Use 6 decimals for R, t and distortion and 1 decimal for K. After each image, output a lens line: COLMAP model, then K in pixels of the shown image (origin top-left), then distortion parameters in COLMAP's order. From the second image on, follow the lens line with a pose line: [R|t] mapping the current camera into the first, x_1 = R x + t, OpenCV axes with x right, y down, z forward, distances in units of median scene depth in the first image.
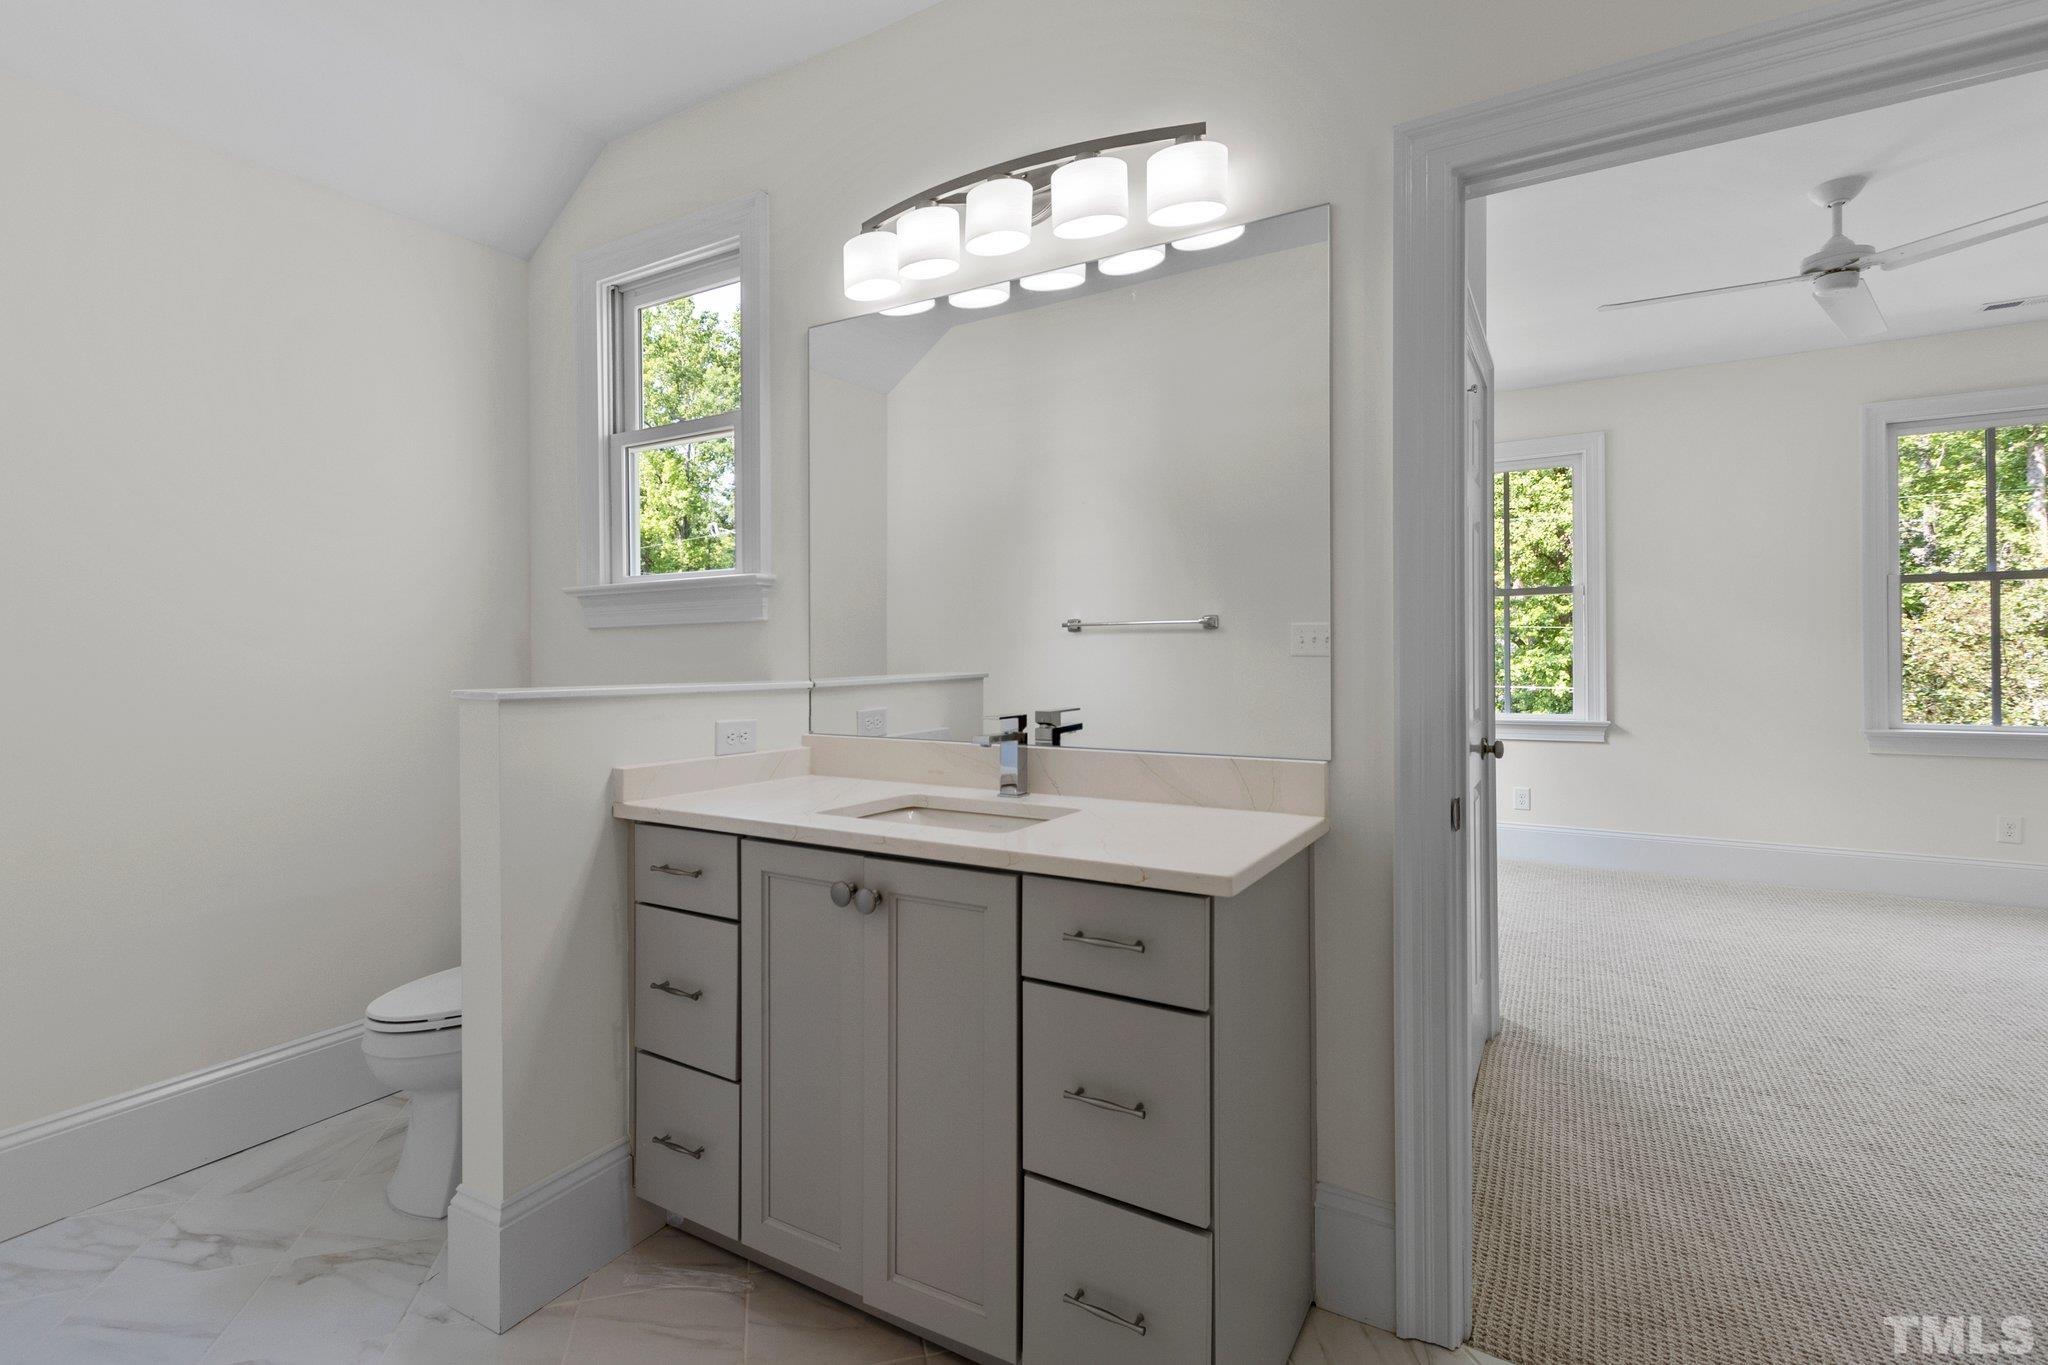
lens RADIAL K [[941.2, 0, 1024.2], [0, 941.2, 664.7], [0, 0, 1]] dist [0.008915, -0.001237]
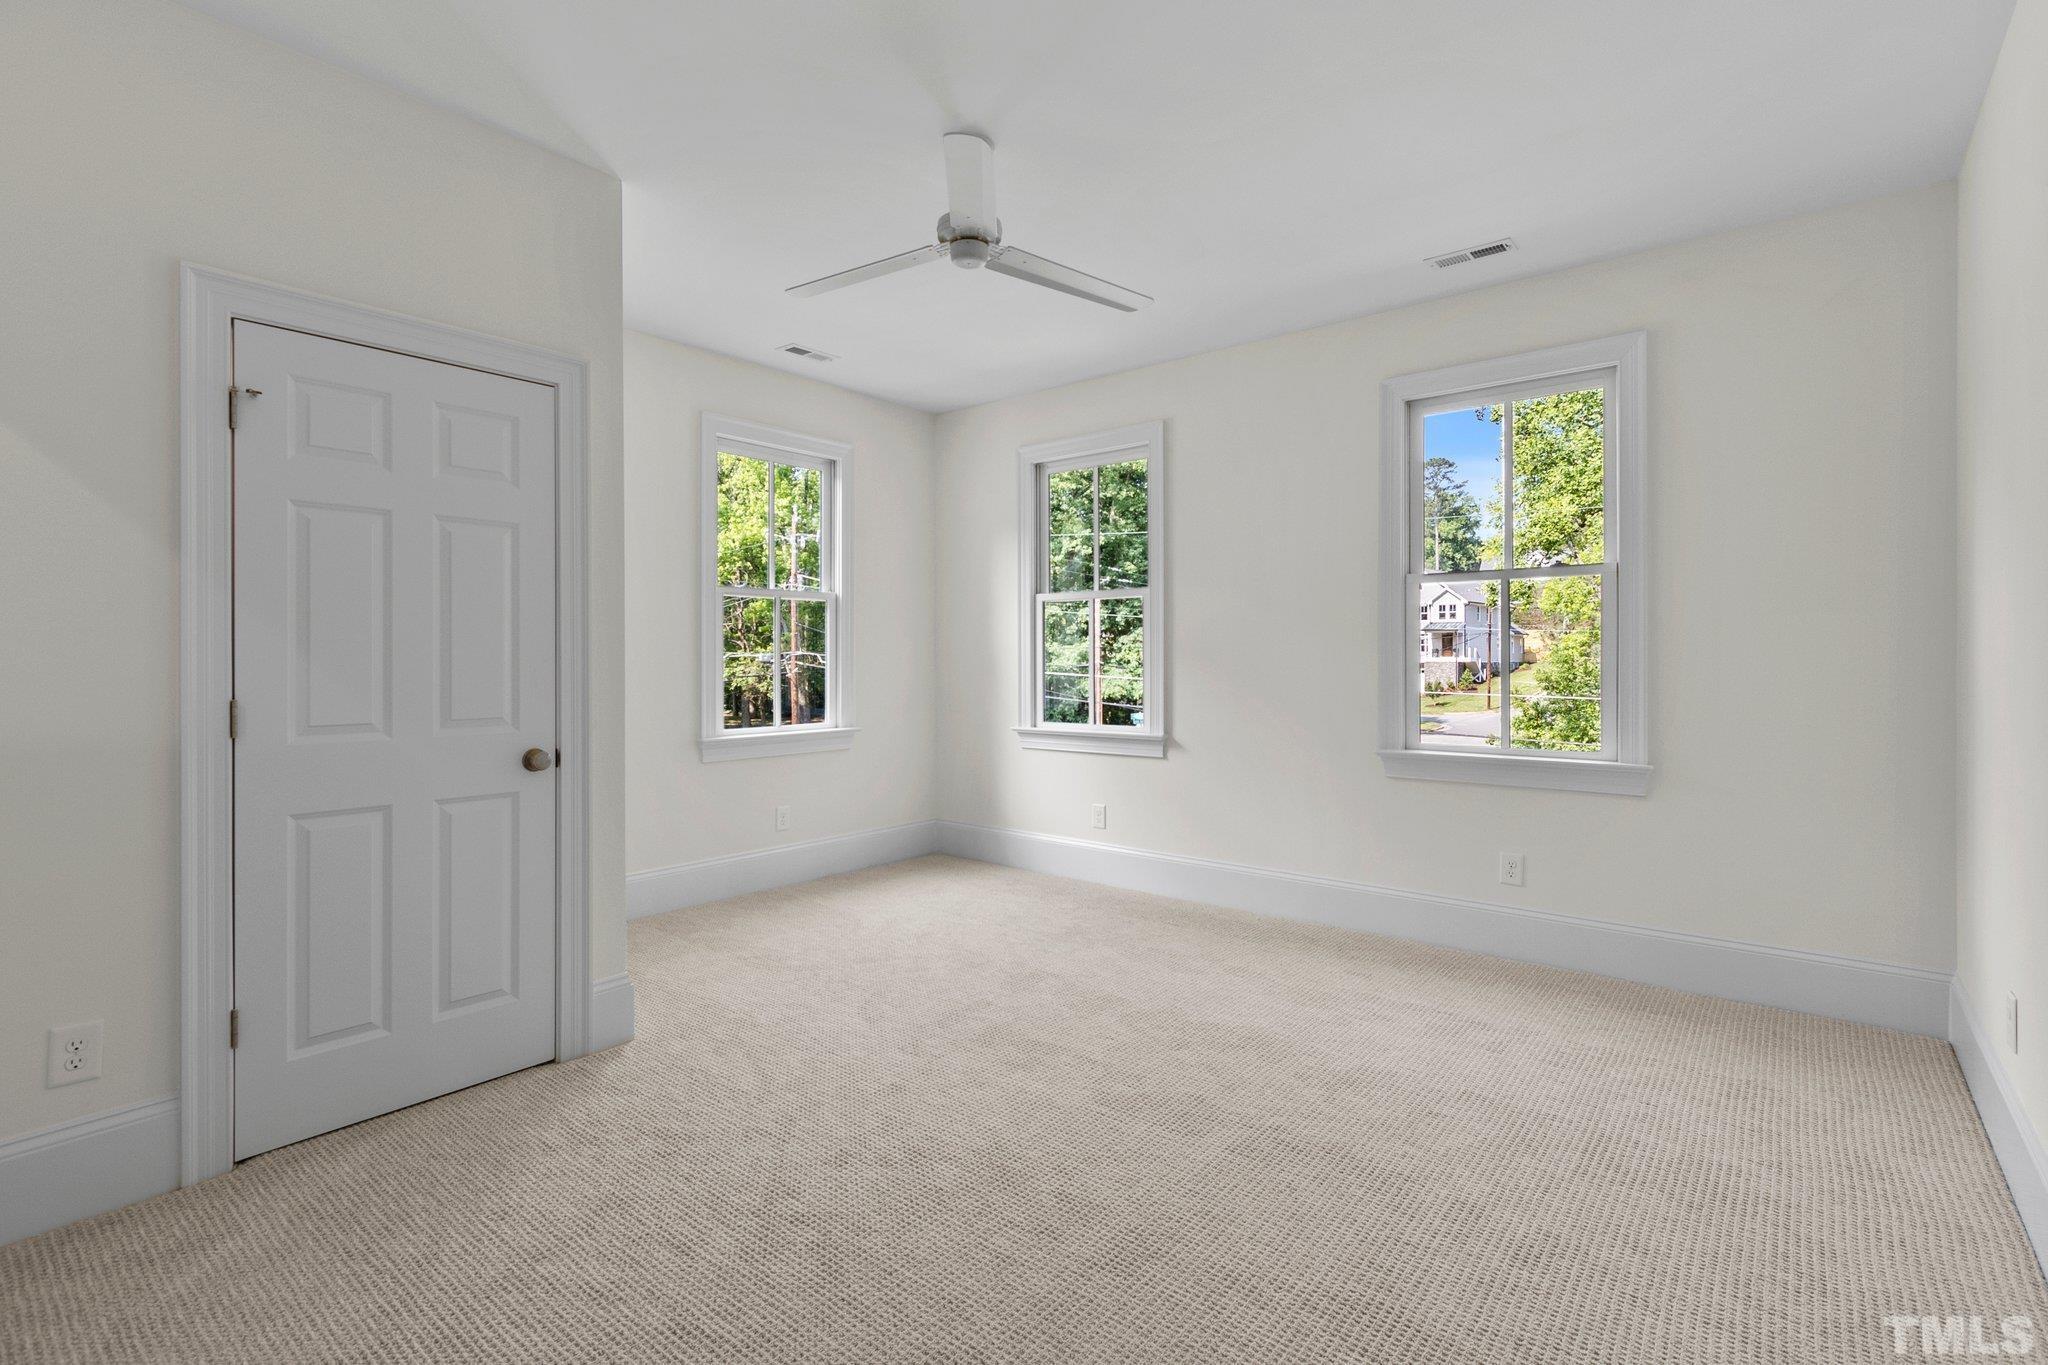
lens RADIAL K [[941.2, 0, 1024.8], [0, 941.2, 673.9], [0, 0, 1]] dist [0.008915, -0.001237]
pose [[0.987188, 0.008351, -0.159341, 0.683981], [-0.007126, 0.999941, 0.008258, -0.006950], [0.159400, -0.007016, 0.987189, 0.076980]]
